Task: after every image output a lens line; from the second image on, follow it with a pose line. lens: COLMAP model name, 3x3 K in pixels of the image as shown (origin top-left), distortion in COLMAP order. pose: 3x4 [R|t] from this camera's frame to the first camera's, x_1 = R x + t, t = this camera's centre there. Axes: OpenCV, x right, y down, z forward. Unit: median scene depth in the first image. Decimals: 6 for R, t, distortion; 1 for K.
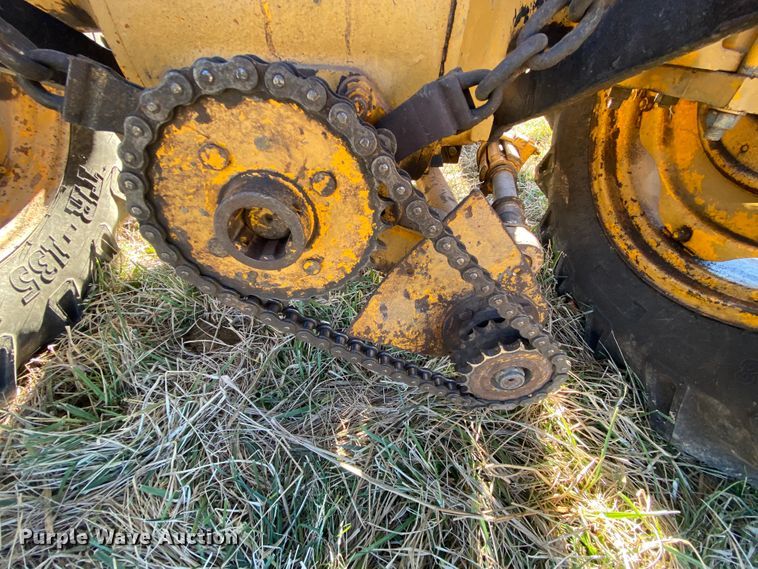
lens RADIAL K [[307.5, 0, 377.4], [0, 307.5, 283.5], [0, 0, 1]] dist [0.018008, -0.019228]
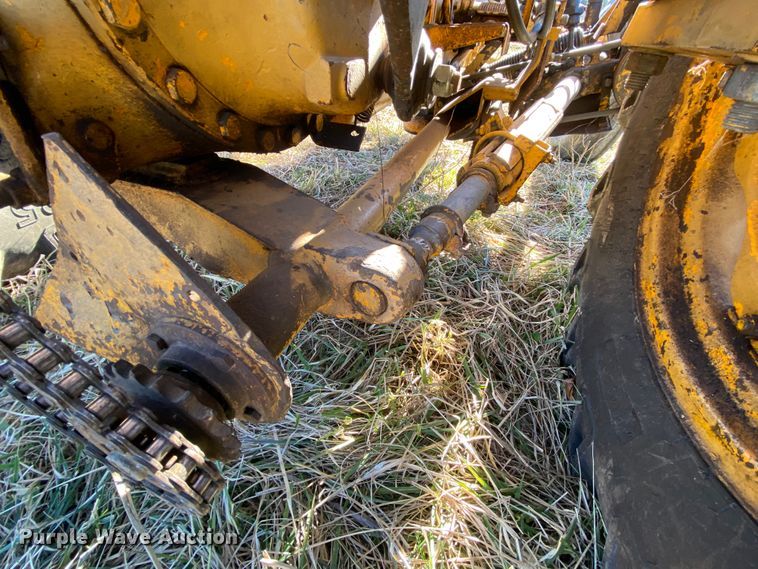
lens RADIAL K [[307.5, 0, 377.4], [0, 307.5, 283.5], [0, 0, 1]] dist [0.018008, -0.019228]
pose [[0.933875, 0.237901, -0.266984, 0.400073], [-0.241576, 0.970186, 0.019502, -0.067329], [0.263664, 0.046284, 0.963504, 0.224947]]
